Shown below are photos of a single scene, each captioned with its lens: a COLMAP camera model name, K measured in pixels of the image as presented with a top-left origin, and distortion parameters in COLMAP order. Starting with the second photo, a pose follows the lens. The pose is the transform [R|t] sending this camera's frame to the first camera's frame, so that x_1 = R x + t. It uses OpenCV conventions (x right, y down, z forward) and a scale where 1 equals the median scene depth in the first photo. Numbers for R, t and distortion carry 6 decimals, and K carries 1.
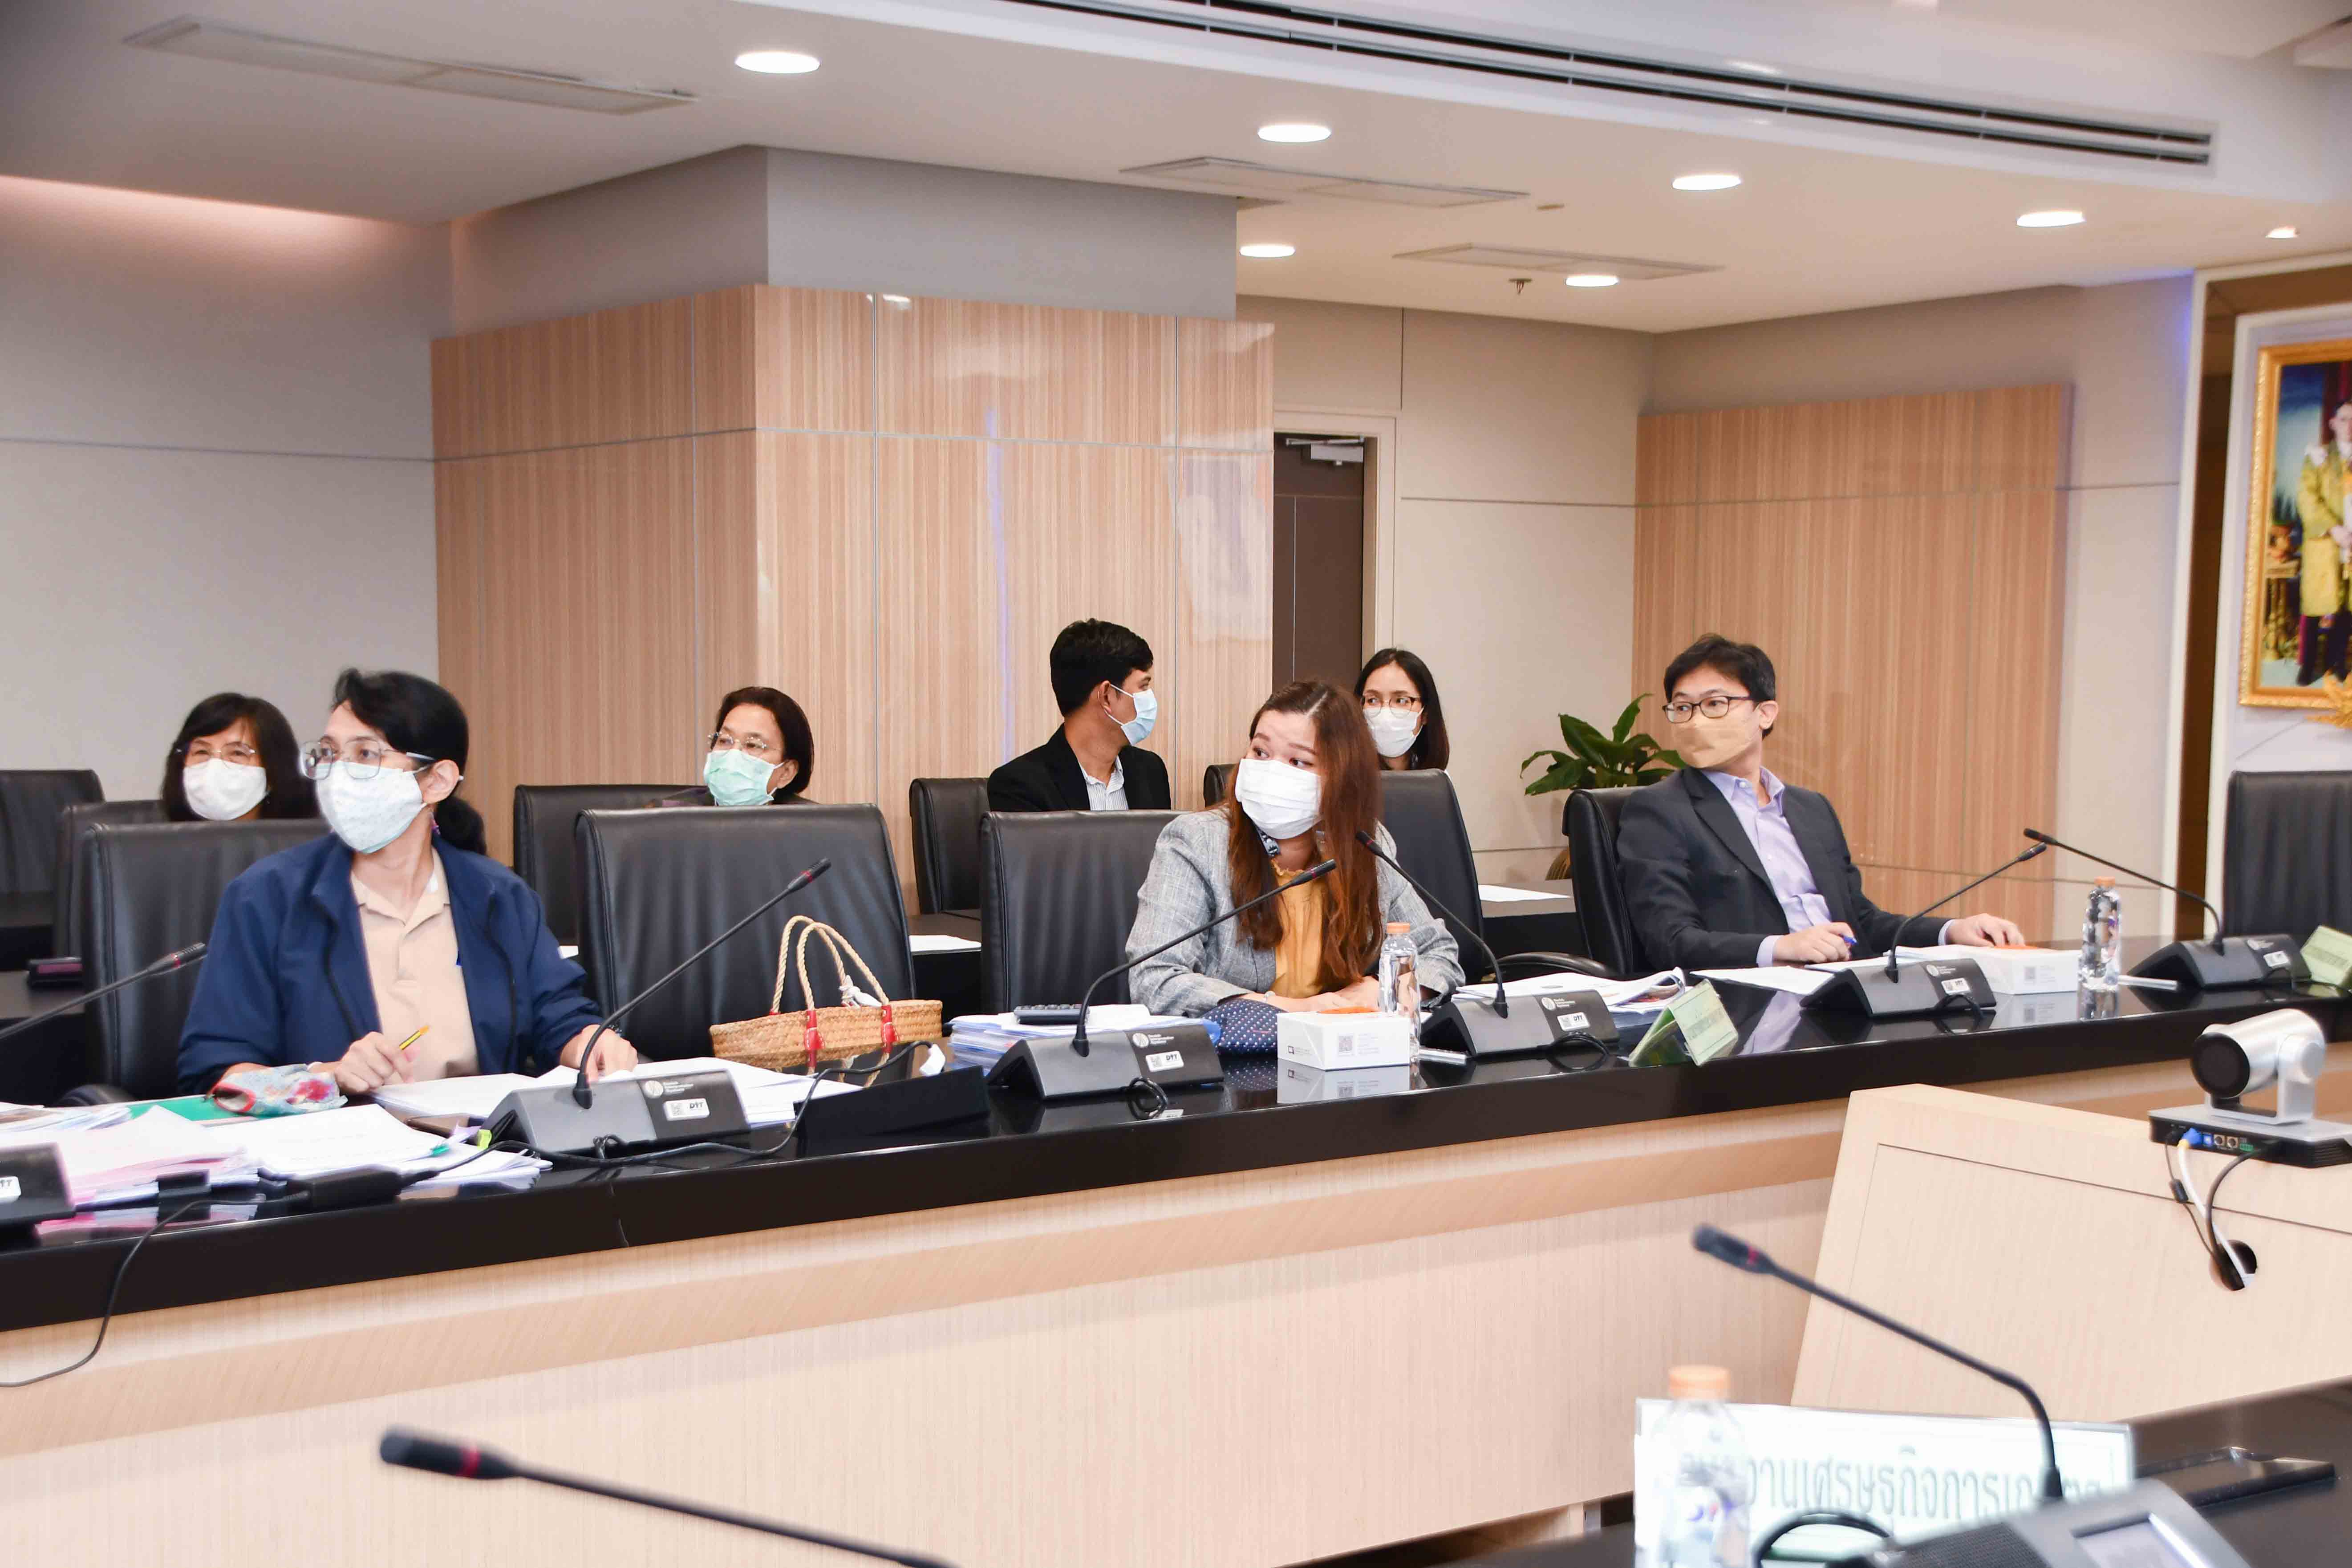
lens RADIAL K [[3100.8, 0, 1176.0], [0, 3100.8, 784.0], [0, 0, 1]] dist [0.163476, 0.011633]
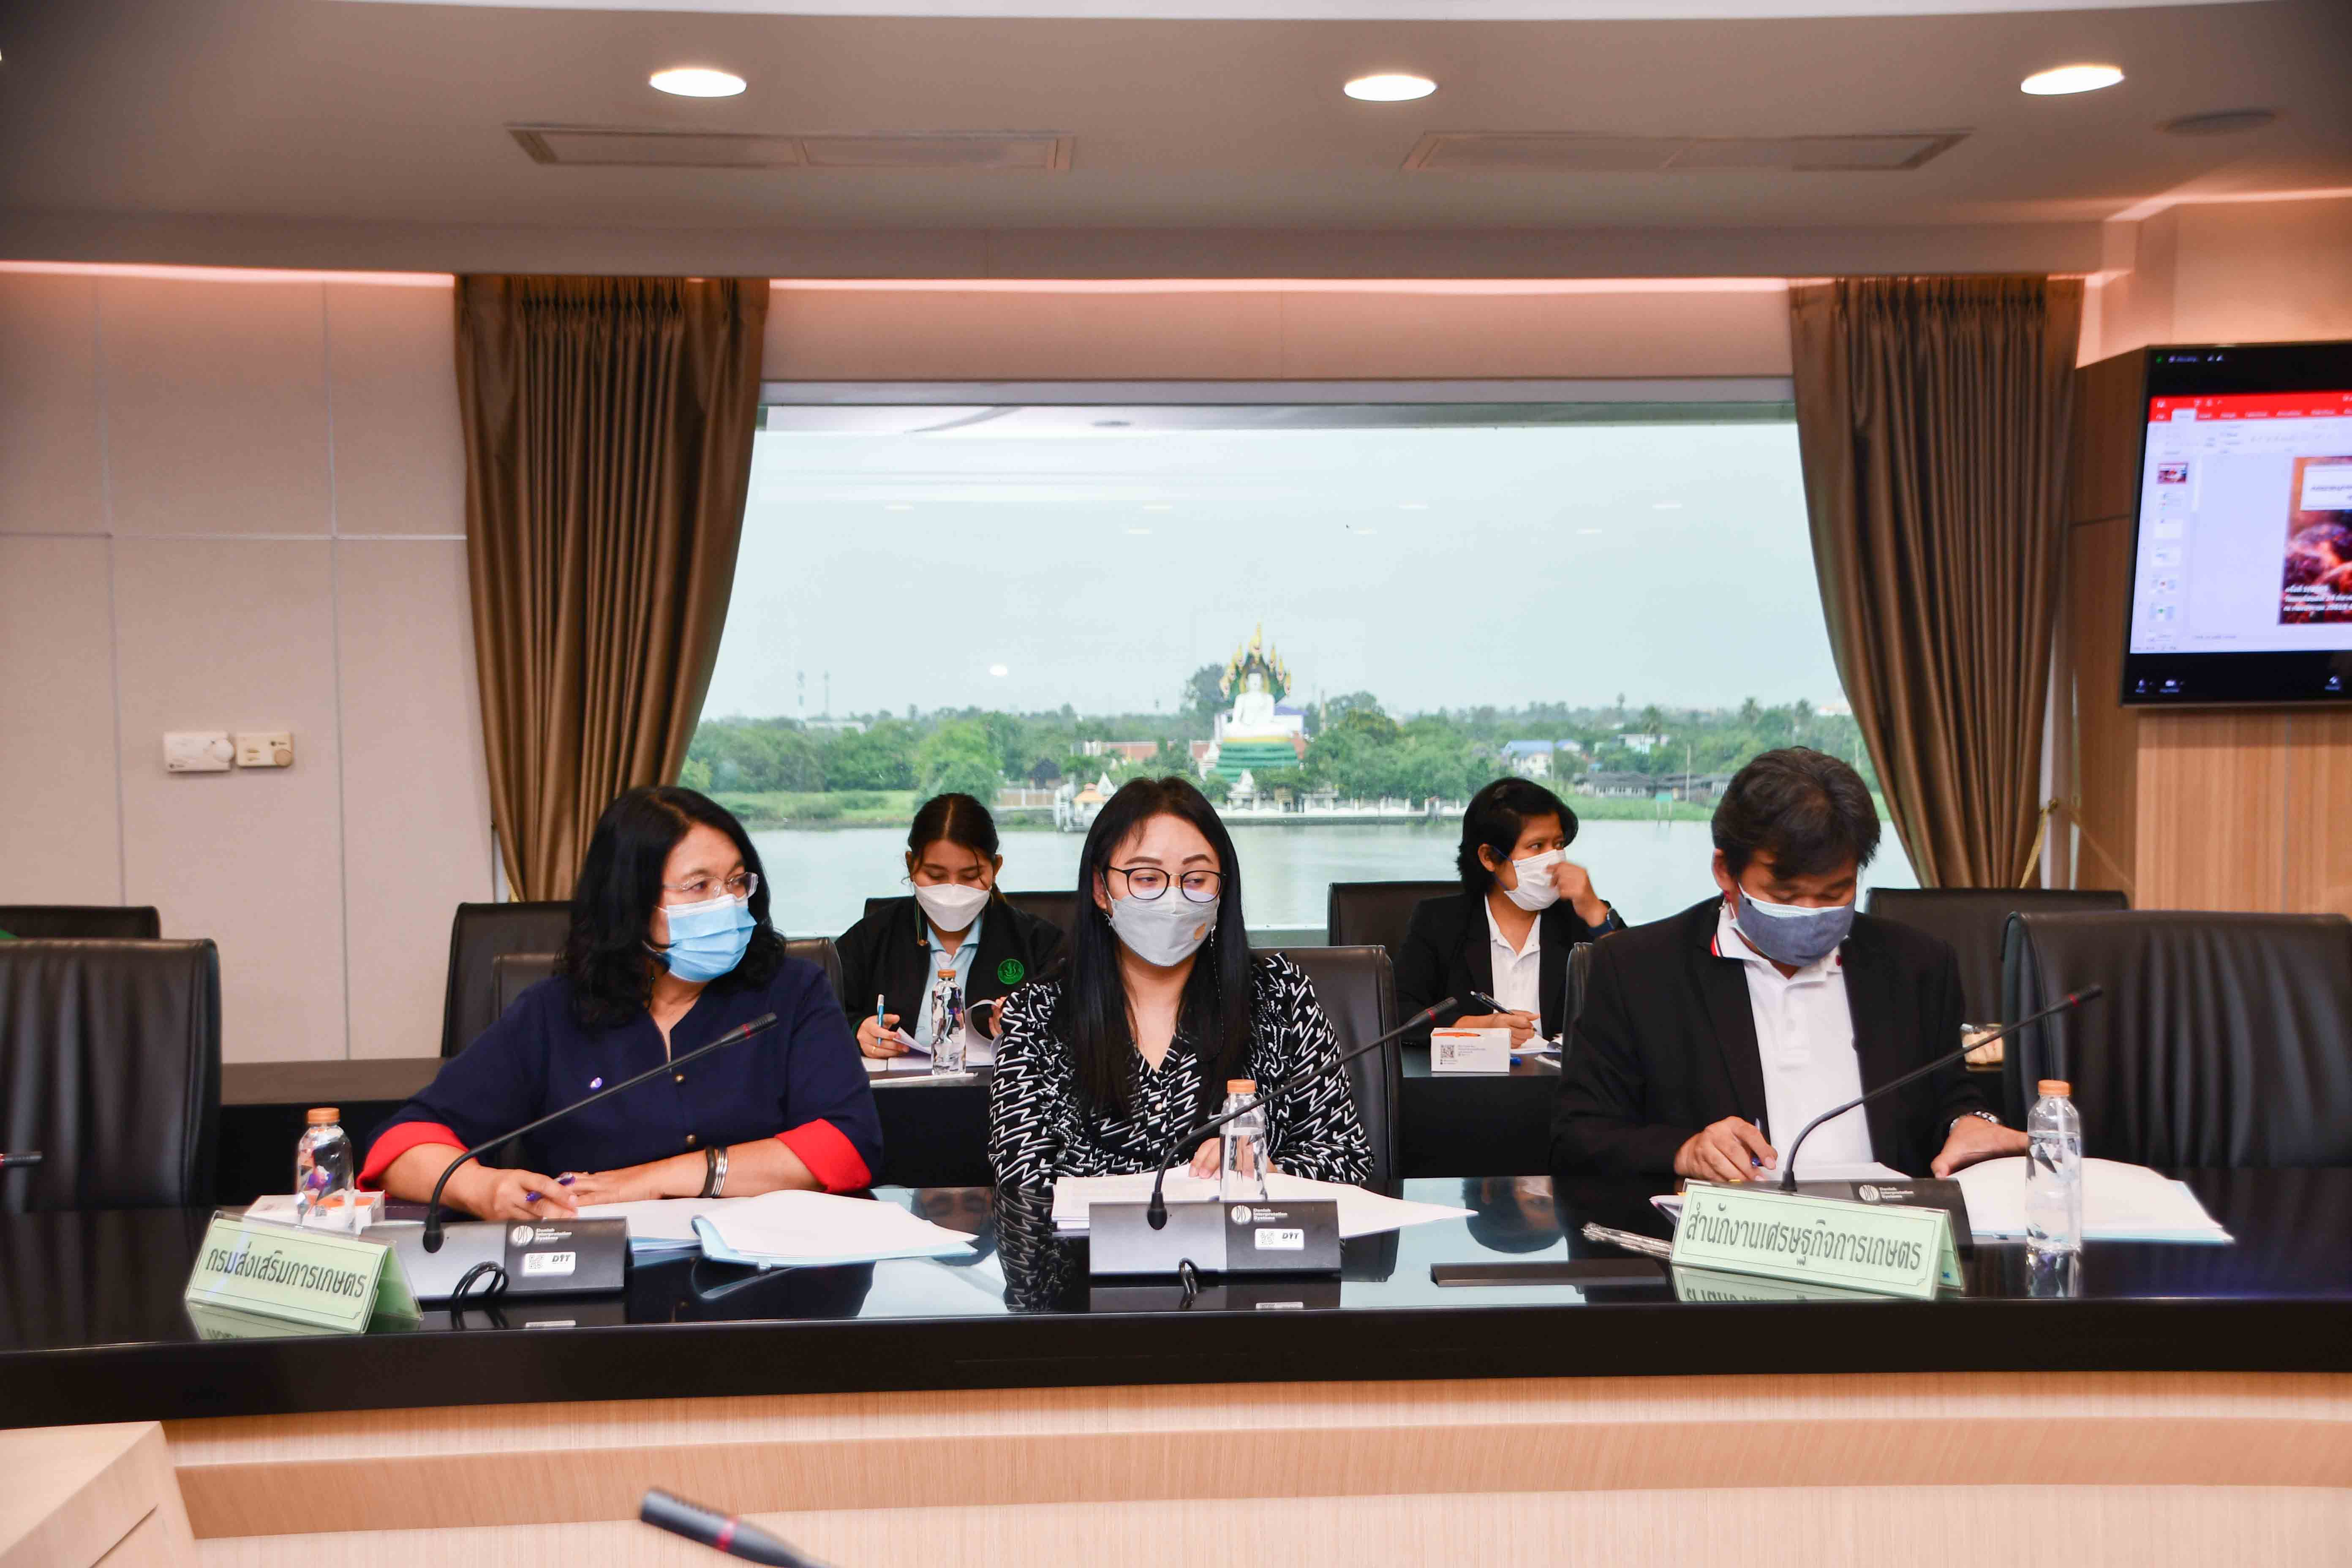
lens RADIAL K [[3100.9, 0, 1176.0], [0, 3100.9, 784.0], [0, 0, 1]] dist [0.163476, 0.011633]
pose [[0.845292, 0.003902, -0.534291, 0.307342], [-0.016763, 0.999675, -0.019219, -0.010699], [0.534042, 0.025202, 0.845082, 0.219437]]
